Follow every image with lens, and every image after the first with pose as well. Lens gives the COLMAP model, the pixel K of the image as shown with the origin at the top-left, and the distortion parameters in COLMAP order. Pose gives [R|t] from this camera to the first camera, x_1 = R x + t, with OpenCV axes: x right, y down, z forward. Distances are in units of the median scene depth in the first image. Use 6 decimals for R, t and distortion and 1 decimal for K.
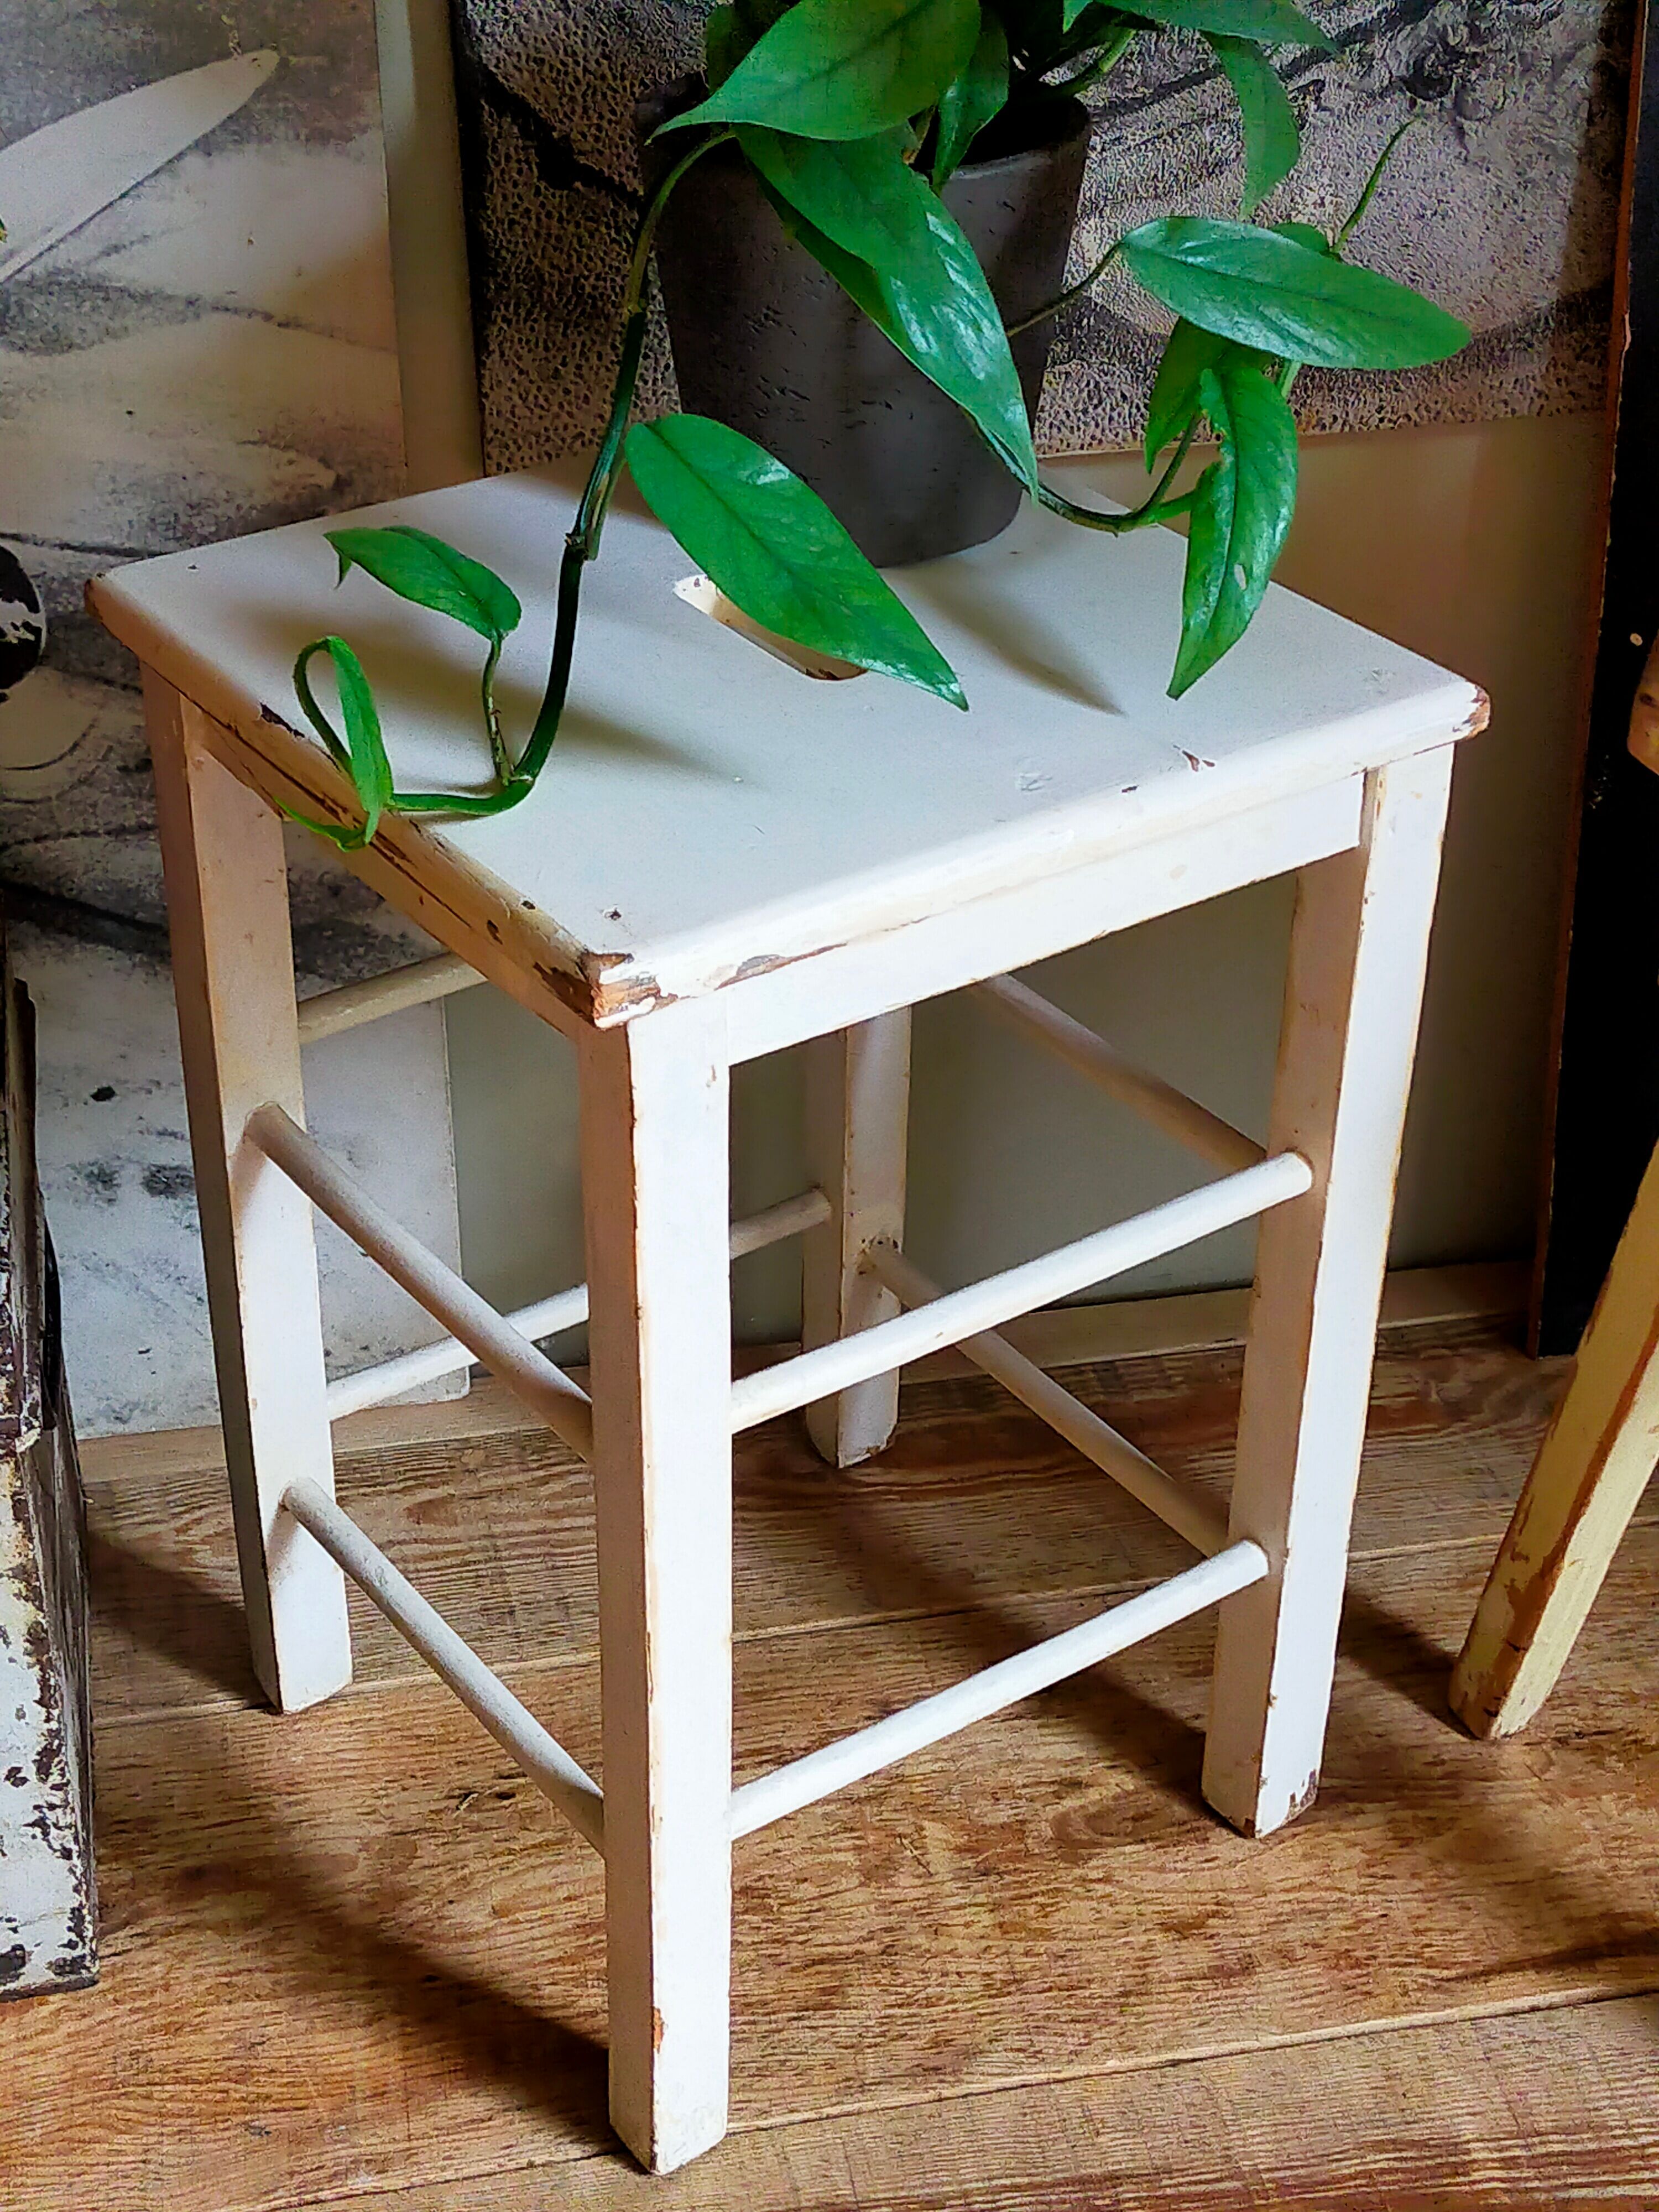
lens RADIAL K [[3276.4, 0, 837.5], [0, 3276.4, 1095.8], [0, 0, 1]] dist [0.085868, 0.000000]
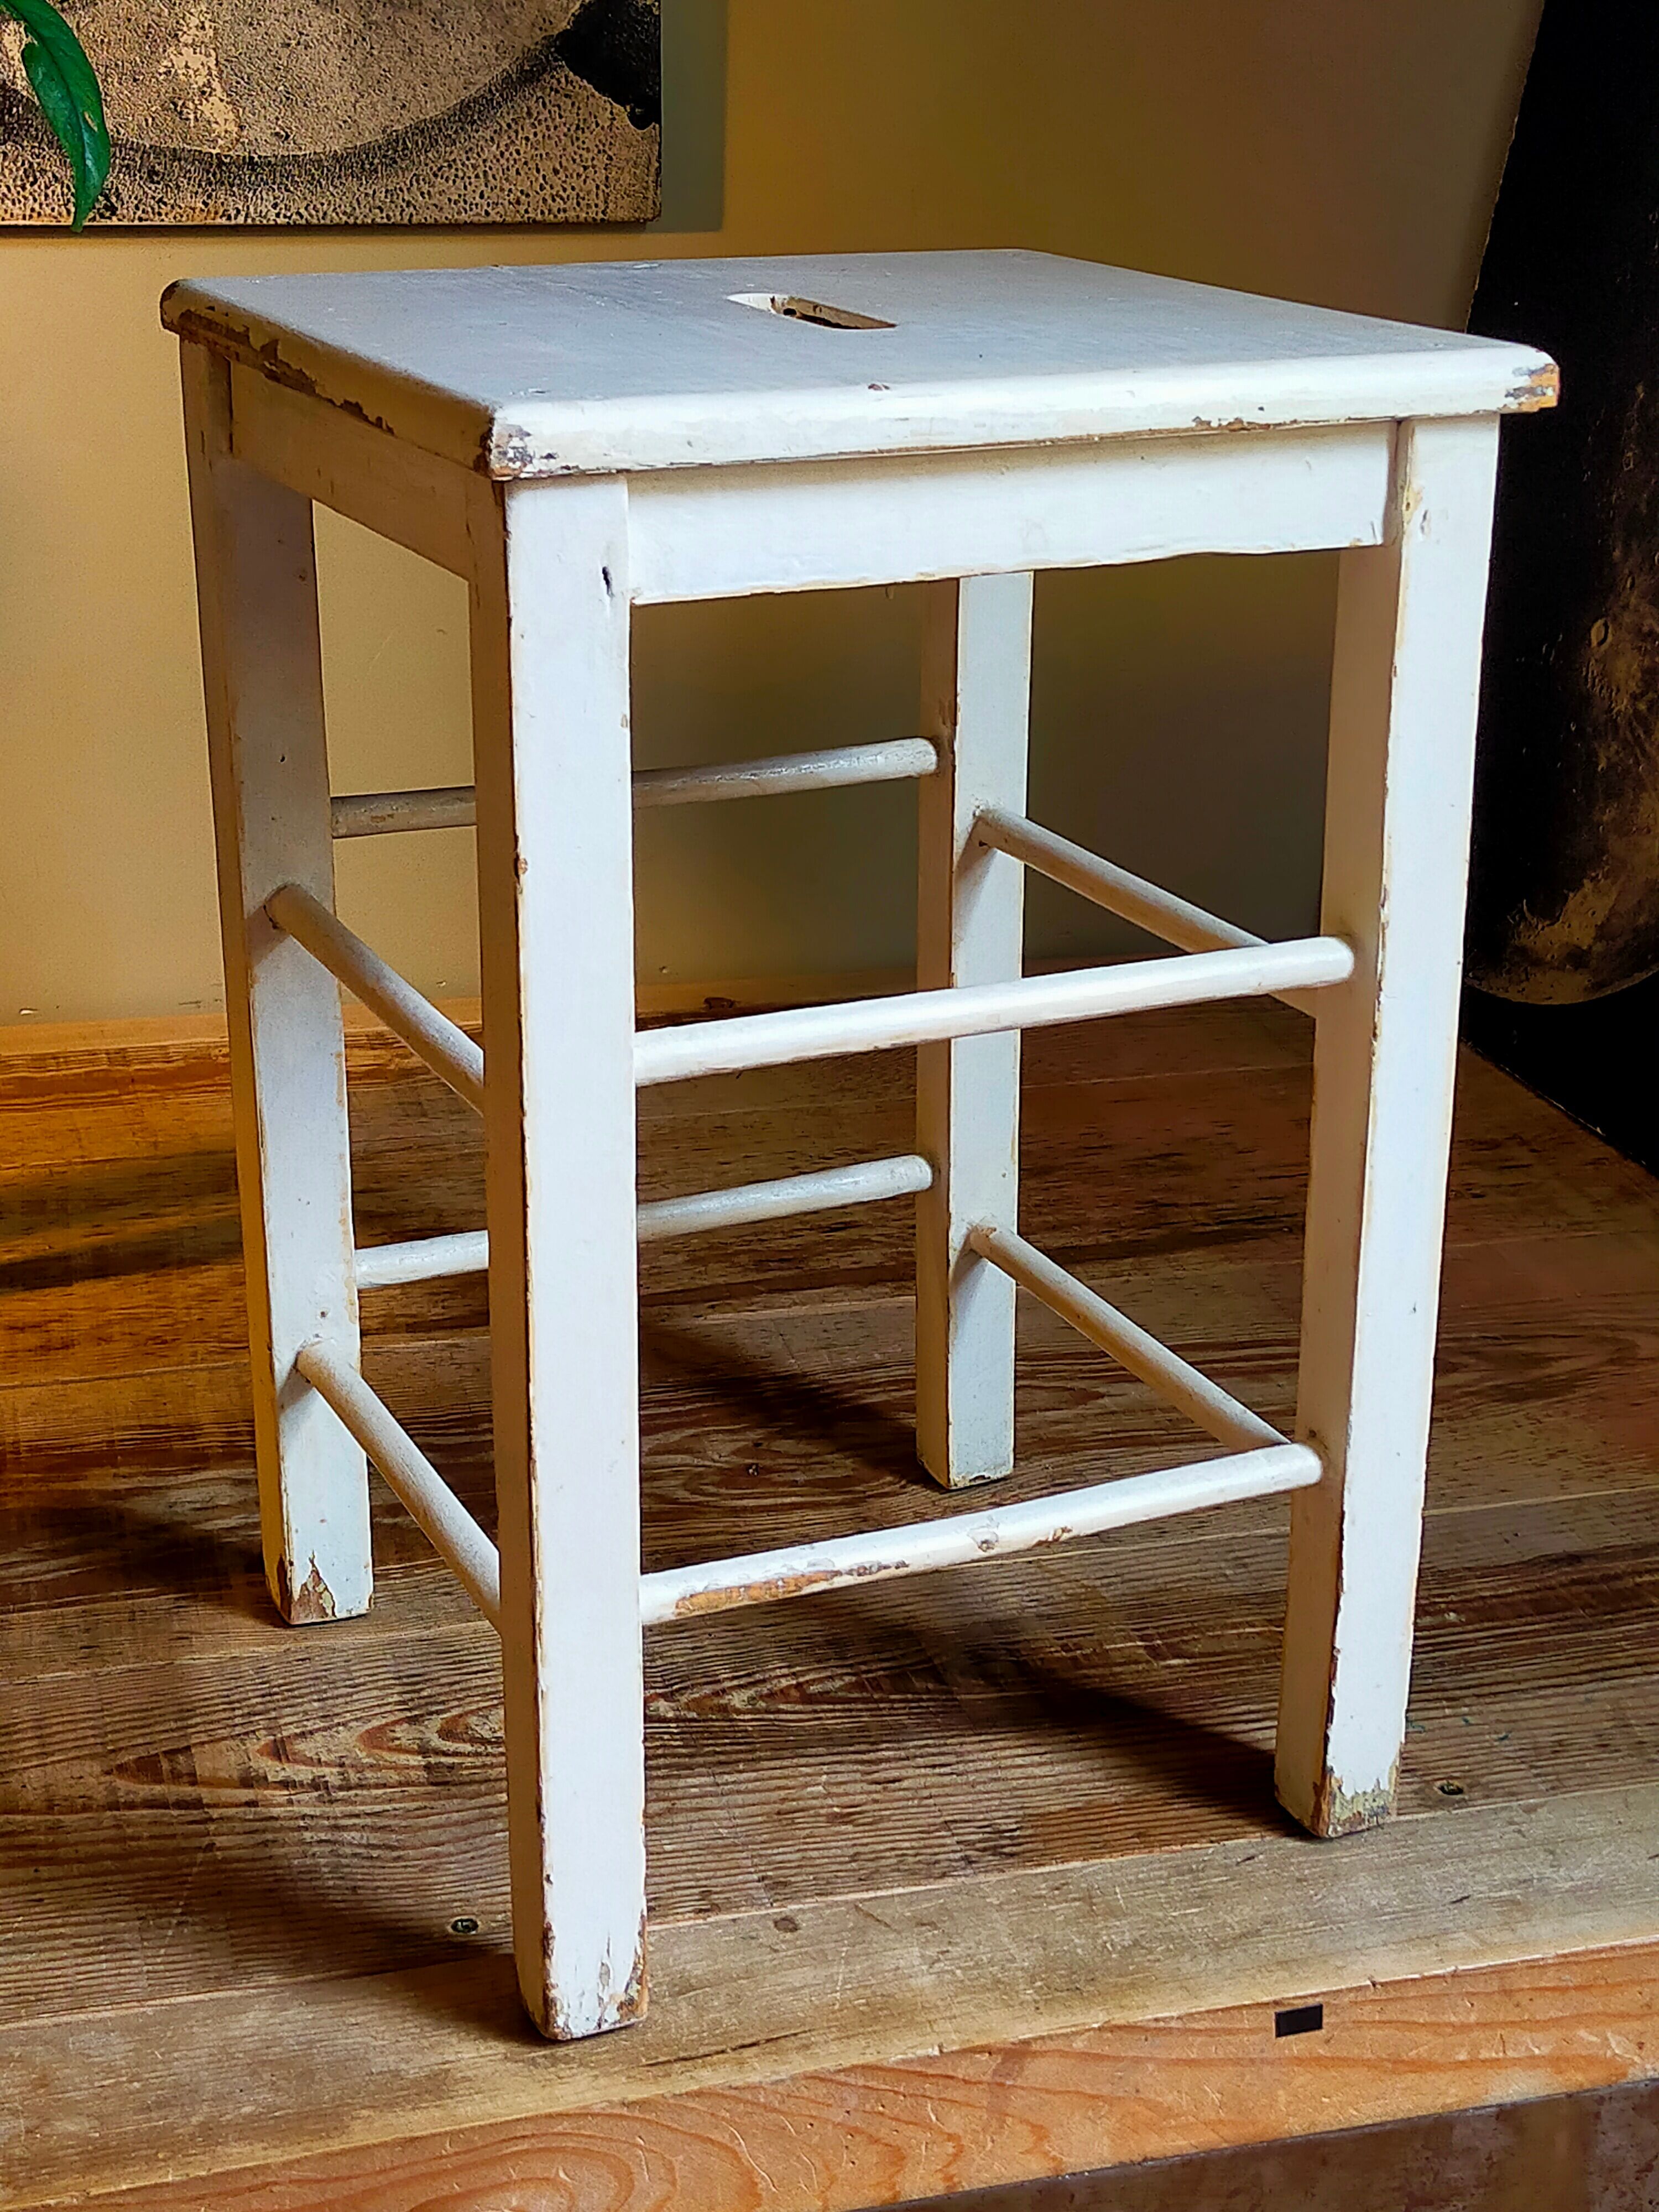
lens RADIAL K [[3276.4, 0, 844.1], [0, 3276.4, 1101.8], [0, 0, 1]] dist [0.085868, 0.000000]
pose [[0.997244, -0.002761, 0.074141, 0.304867], [0.016529, 0.982459, -0.185745, 0.388775], [-0.072328, 0.186459, 0.979797, -0.199627]]
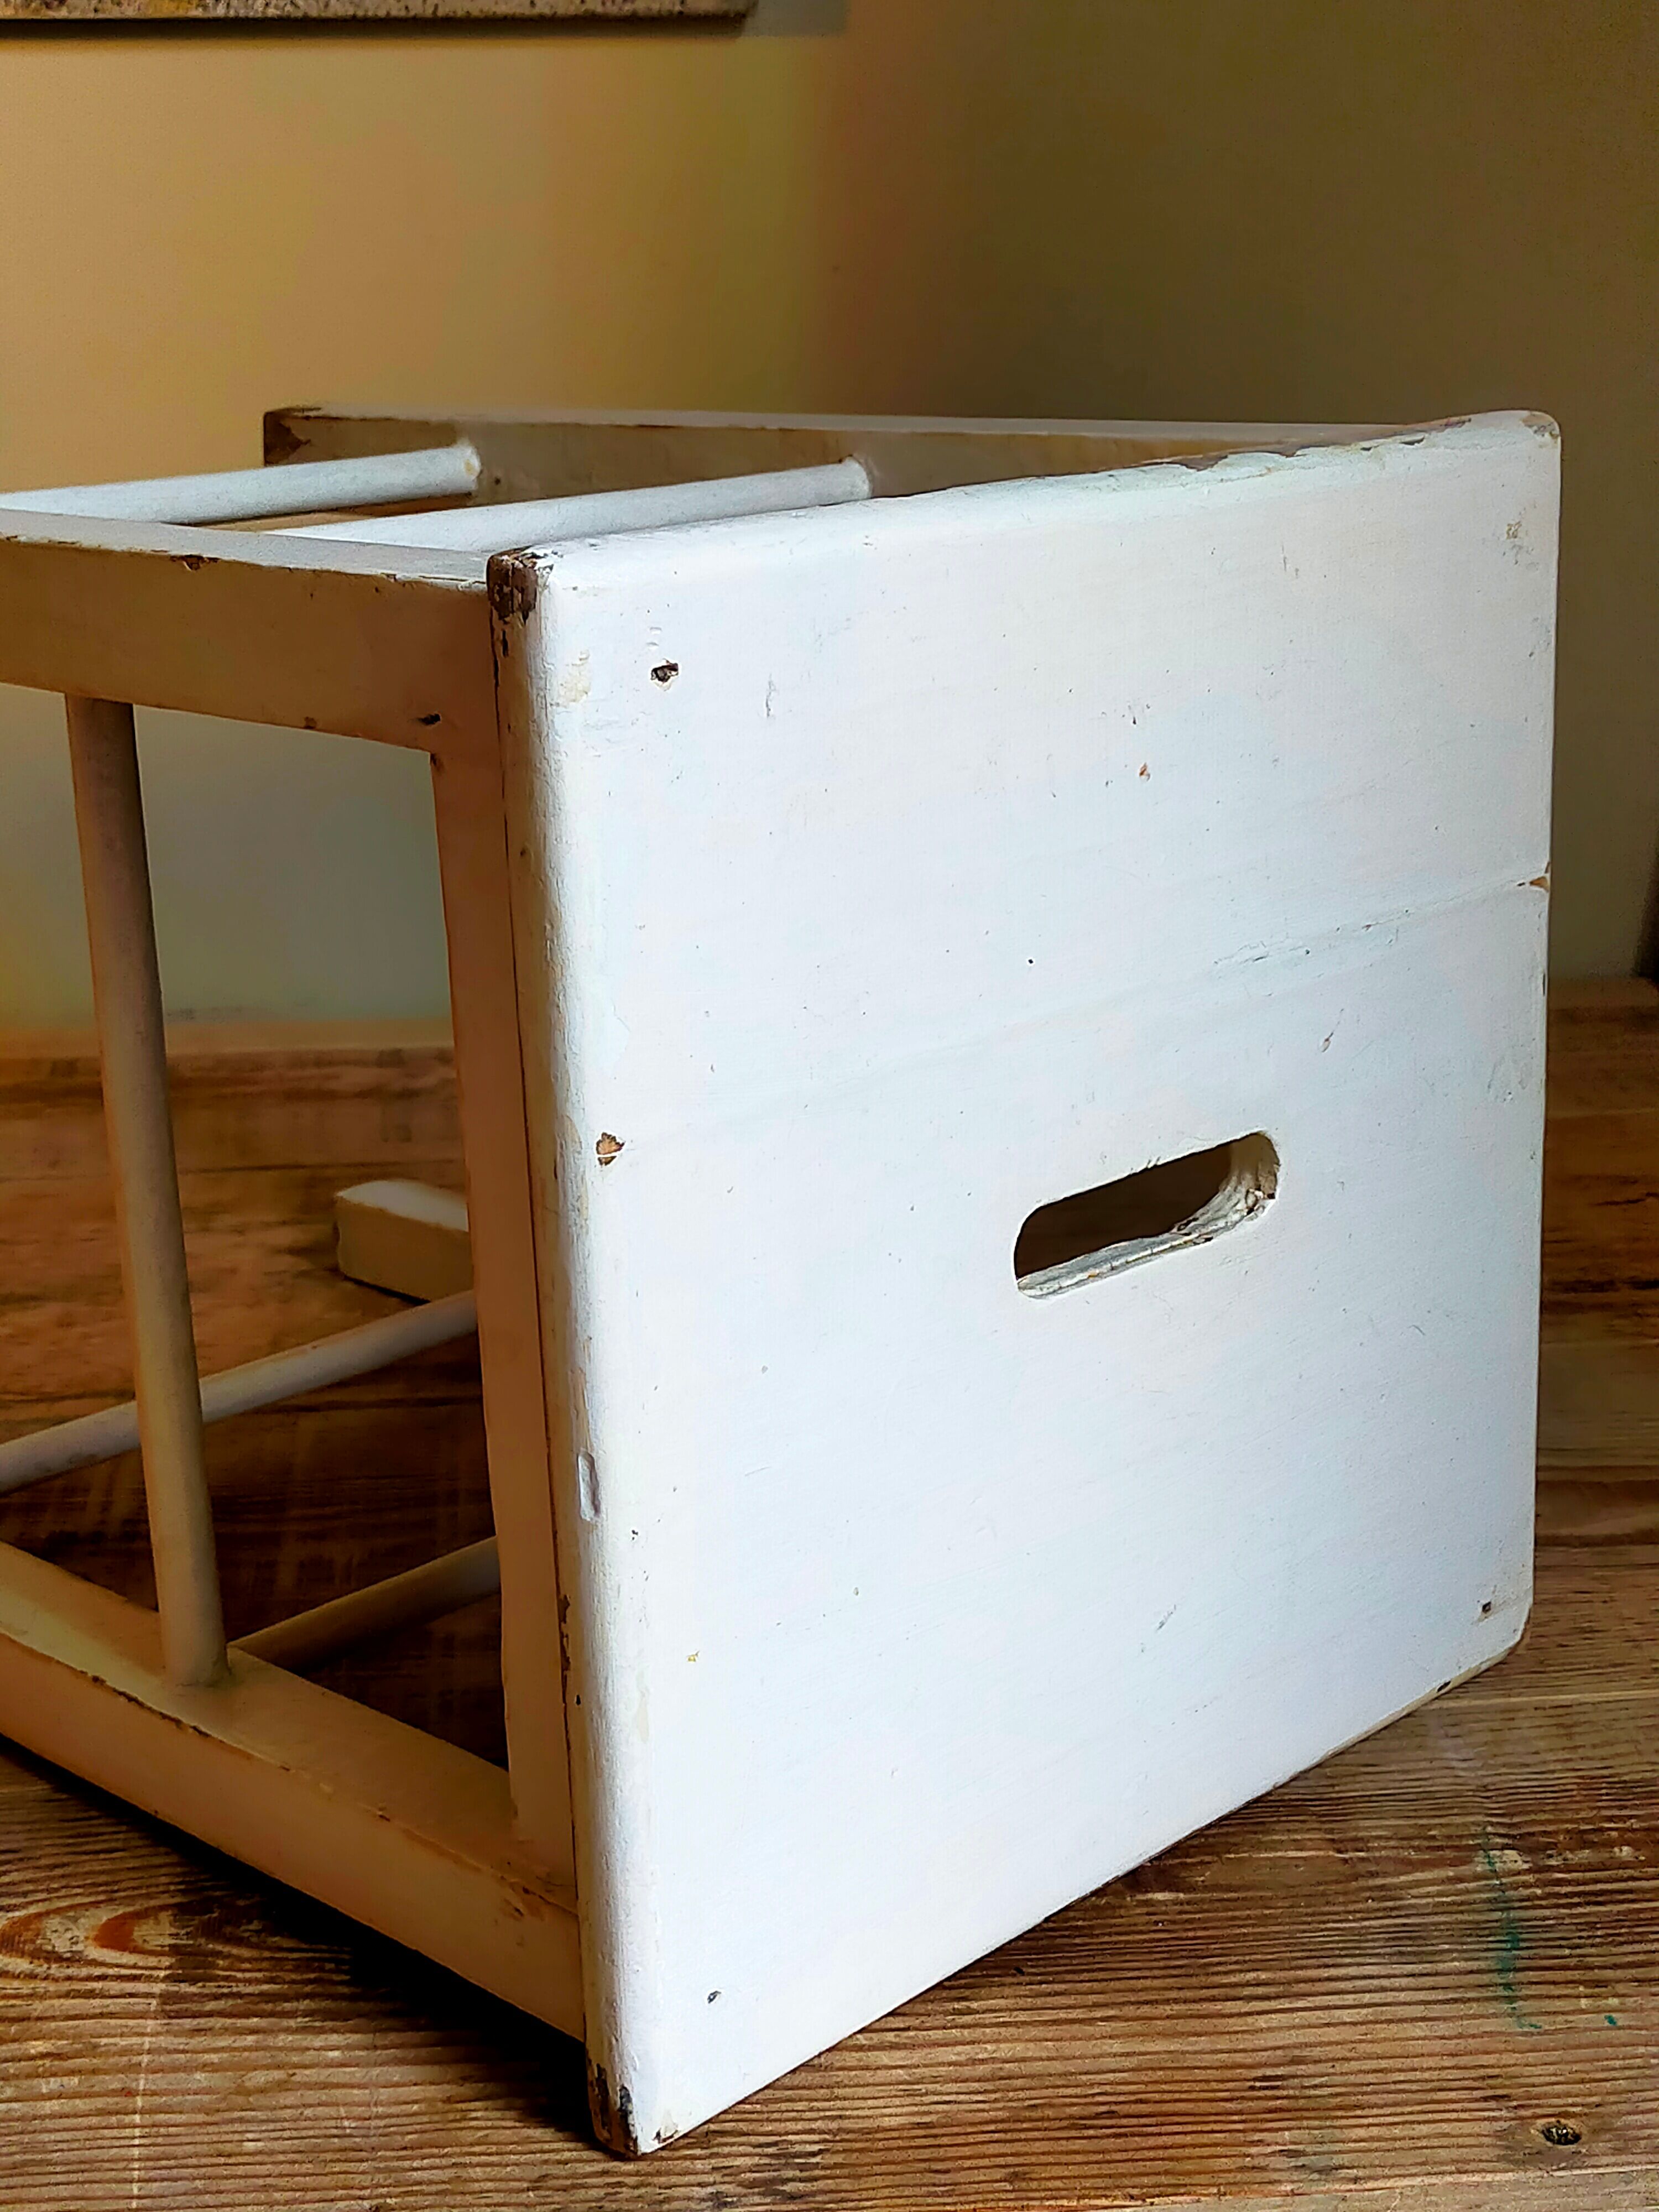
lens RADIAL K [[3276.4, 0, 852.3], [0, 3276.4, 1135.3], [0, 0, 1]] dist [0.085868, 0.000000]
pose [[0.996311, 0.024246, -0.082321, 0.461604], [-0.043442, 0.969763, -0.240152, 0.385260], [0.074009, 0.242842, 0.967239, 0.131277]]
